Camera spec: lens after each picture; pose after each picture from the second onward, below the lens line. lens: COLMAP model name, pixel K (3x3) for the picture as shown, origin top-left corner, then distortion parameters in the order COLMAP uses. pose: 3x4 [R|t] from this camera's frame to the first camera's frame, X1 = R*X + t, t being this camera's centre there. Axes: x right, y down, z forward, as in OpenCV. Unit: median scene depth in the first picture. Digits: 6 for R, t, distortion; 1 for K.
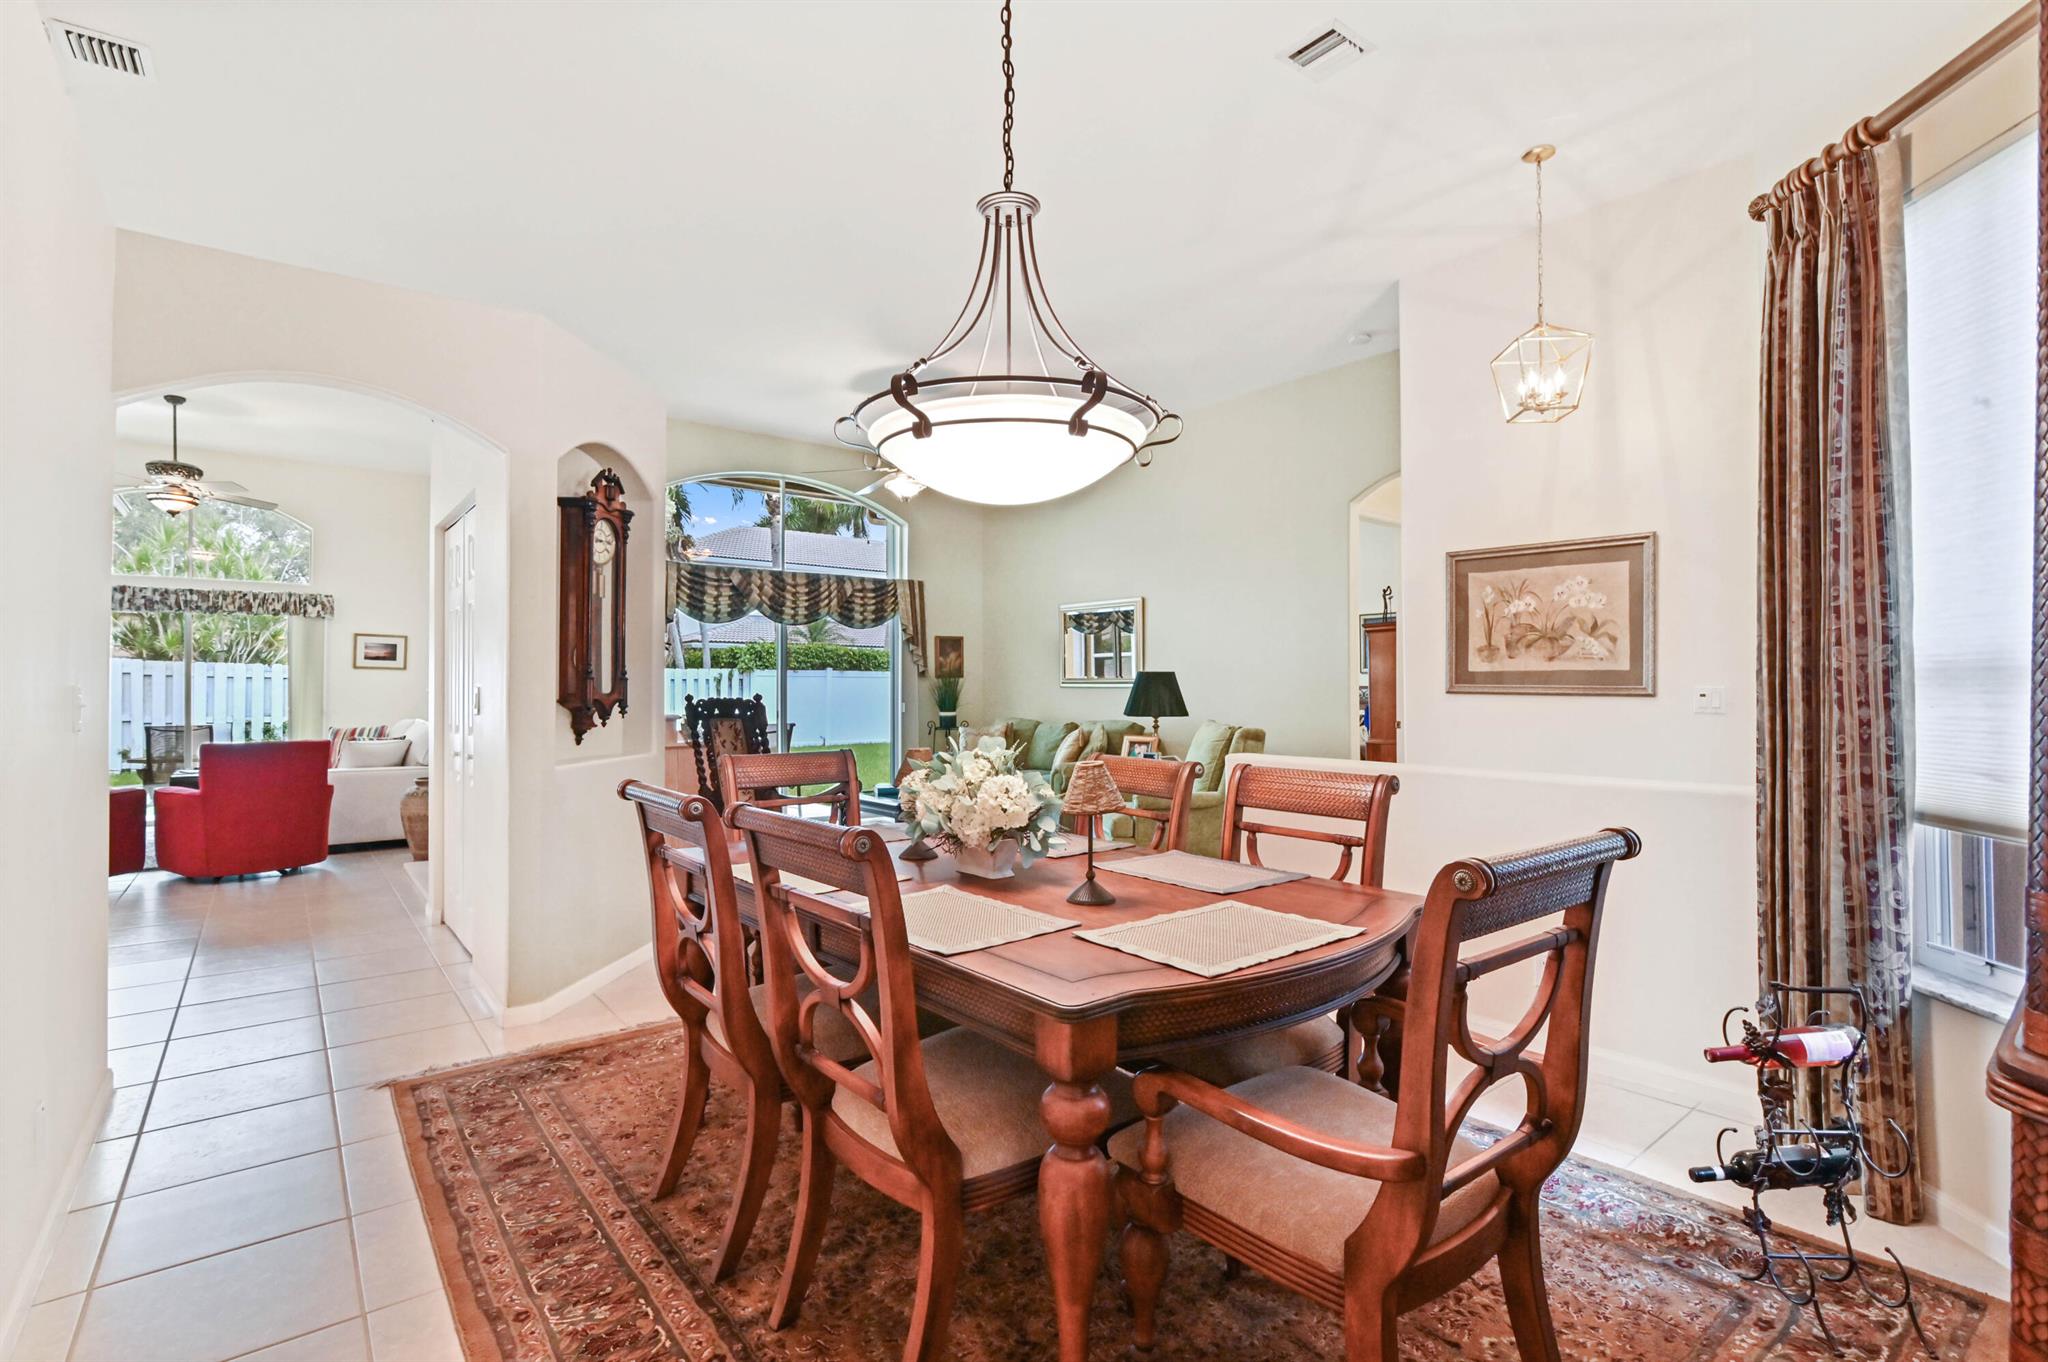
lens RADIAL K [[954.7, 0, 1038.1], [0, 954.7, 684.1], [0, 0, 1]] dist [-0.020057, 0.001419]
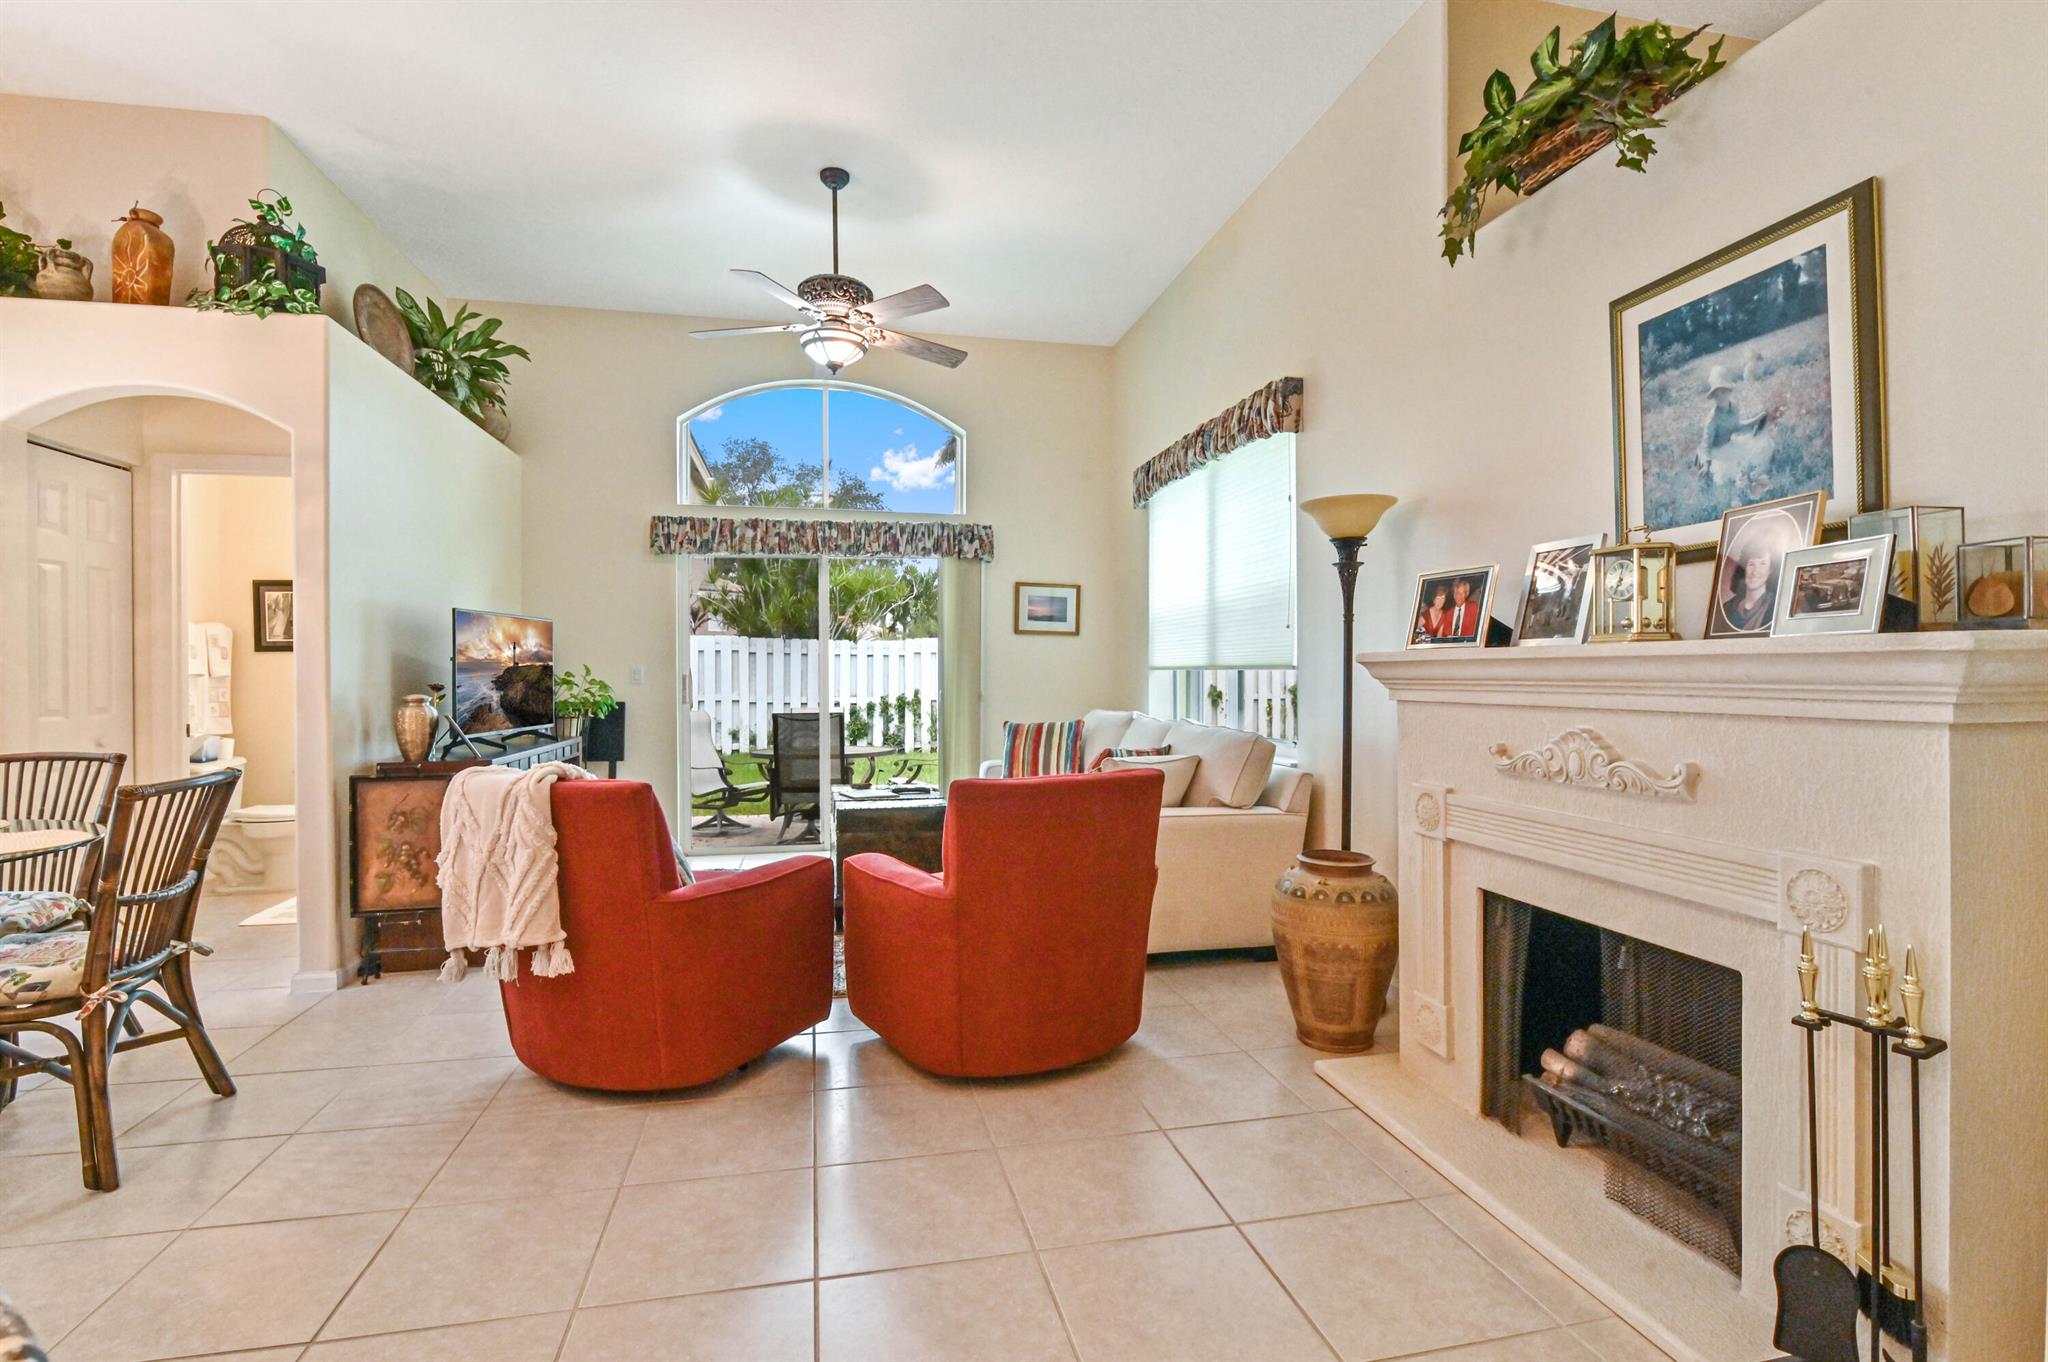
lens RADIAL K [[954.7, 0, 1022.7], [0, 954.7, 678.3], [0, 0, 1]] dist [-0.020057, 0.001419]
pose [[0.895309, 0.003610, -0.445431, -0.444910], [0.002879, 0.999899, 0.013889, 0.006147], [0.445436, -0.013717, 0.895209, 0.416673]]
